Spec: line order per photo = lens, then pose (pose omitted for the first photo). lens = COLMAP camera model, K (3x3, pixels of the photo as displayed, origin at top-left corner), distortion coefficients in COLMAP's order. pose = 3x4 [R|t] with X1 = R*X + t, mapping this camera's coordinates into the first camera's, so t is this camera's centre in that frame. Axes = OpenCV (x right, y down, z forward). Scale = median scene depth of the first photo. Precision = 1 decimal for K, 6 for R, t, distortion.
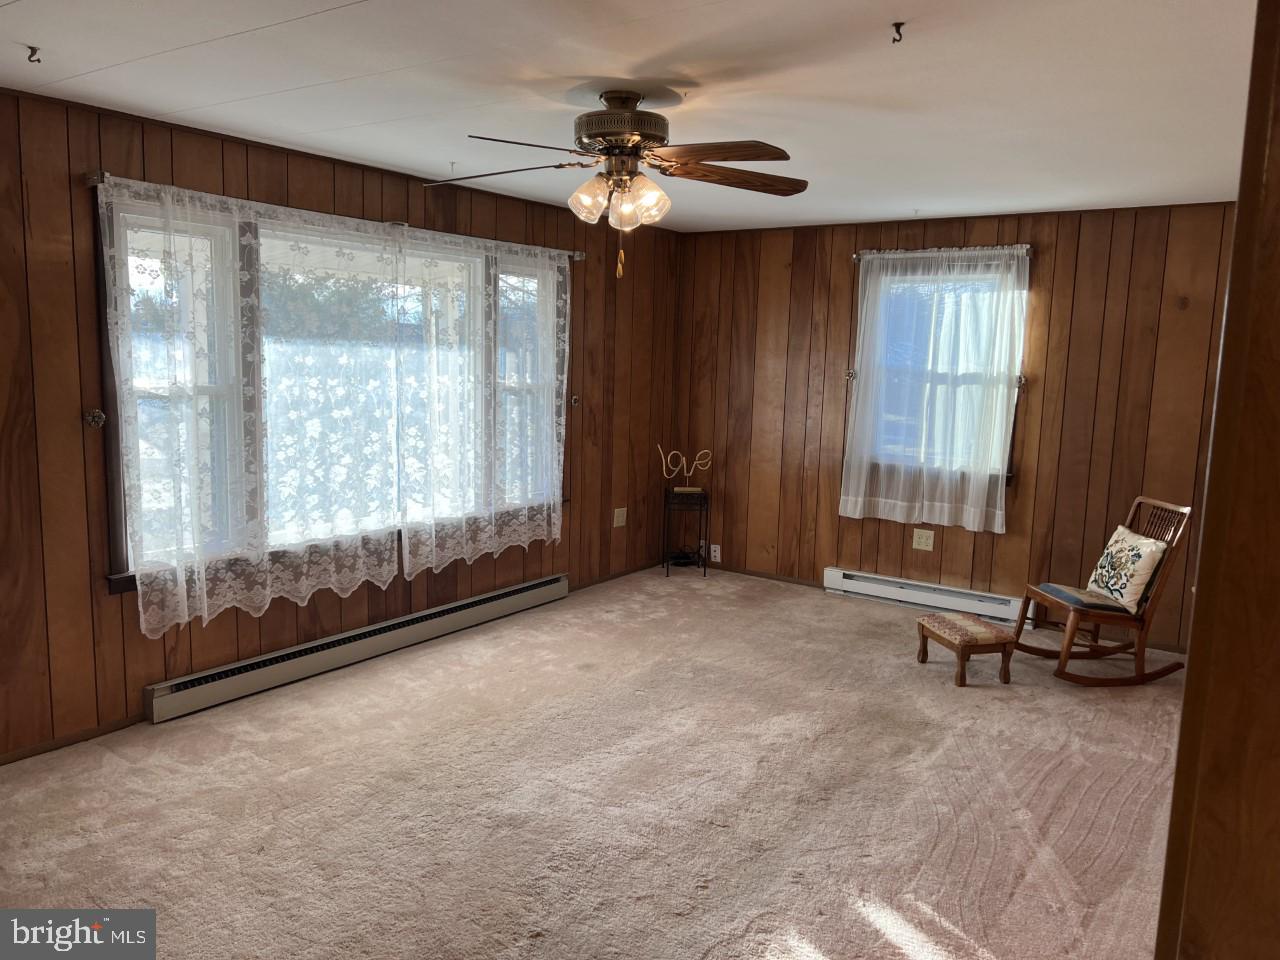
lens RADIAL K [[962.9, 0, 642.2], [0, 962.9, 479.5], [0, 0, 1]] dist [0.059713, -0.054430]
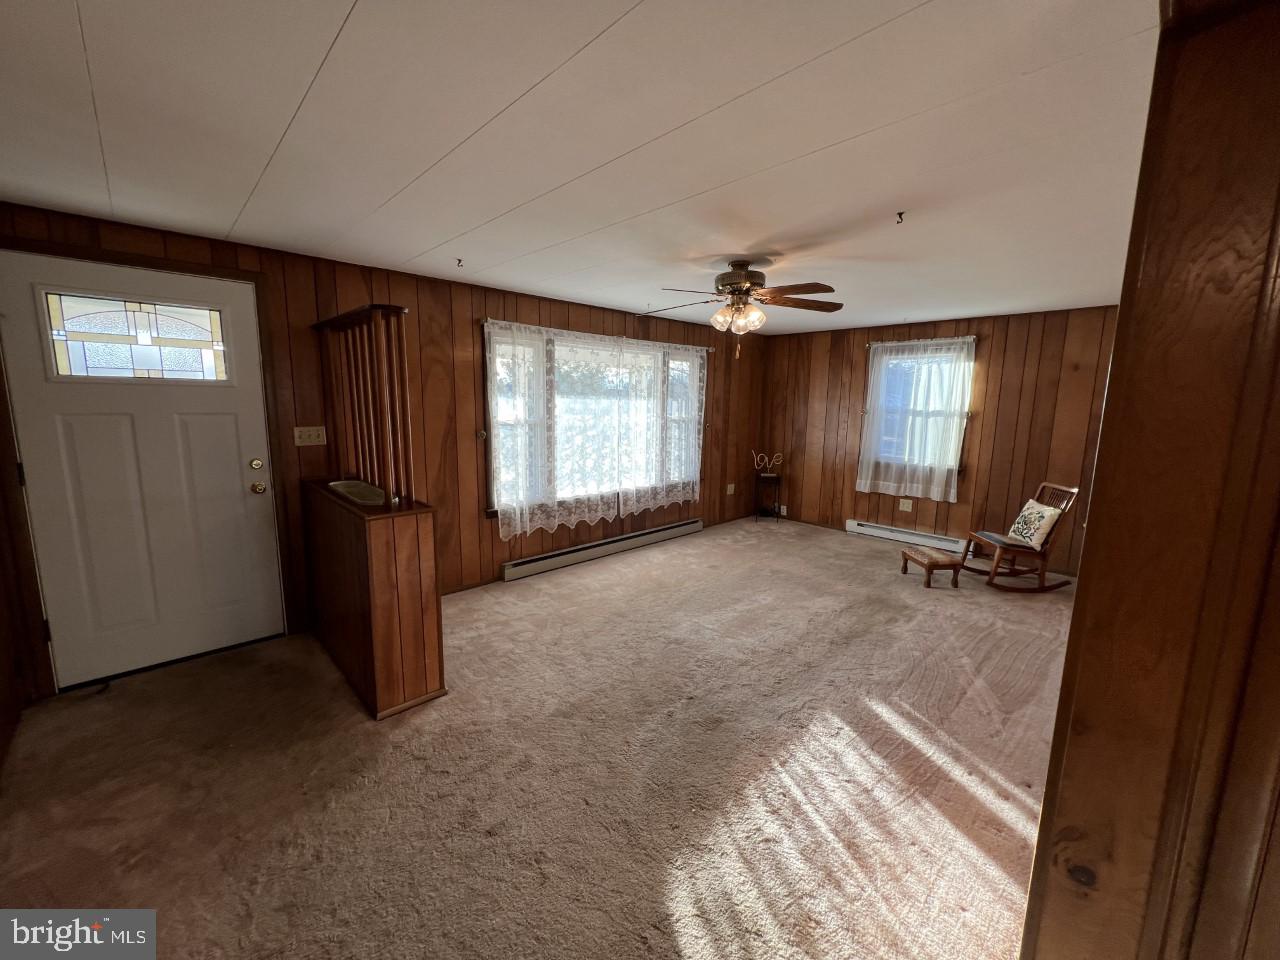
lens RADIAL K [[512.4, 0, 636.6], [0, 512.4, 476.8], [0, 0, 1]] dist [0.000656, -0.000062]
pose [[0.980572, 0.016043, -0.195502, -0.012177], [-0.013836, 0.999824, 0.012654, 0.007439], [0.195671, -0.009703, 0.980622, -0.015181]]
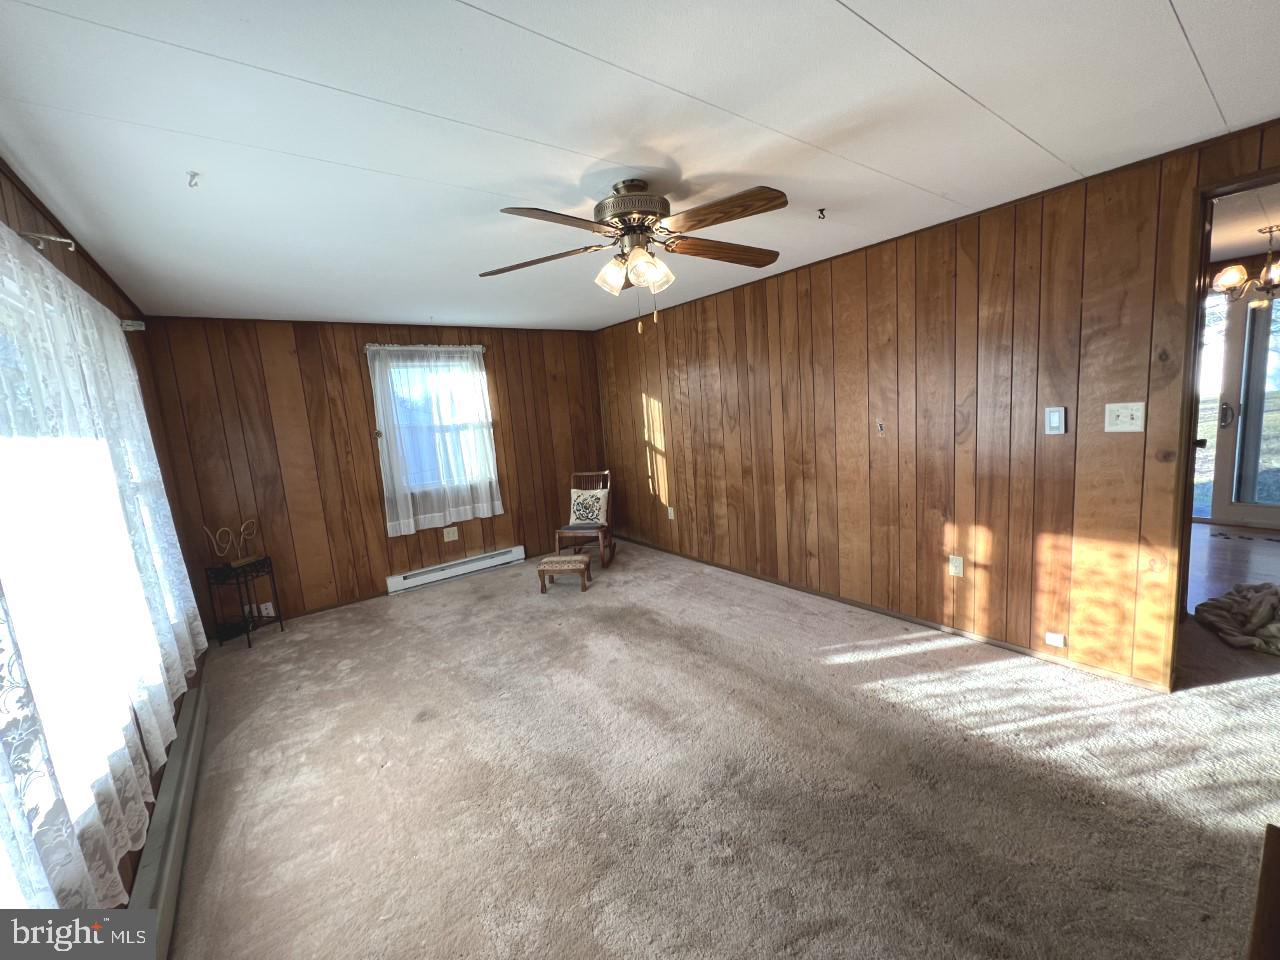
lens RADIAL K [[512.4, 0, 636.2], [0, 512.4, 477.9], [0, 0, 1]] dist [0.000656, -0.000062]
pose [[0.298324, -0.179908, 0.937356, -0.505557], [0.210449, 0.970304, 0.119254, -0.081723], [-0.930975, 0.161690, 0.327326, 0.611796]]
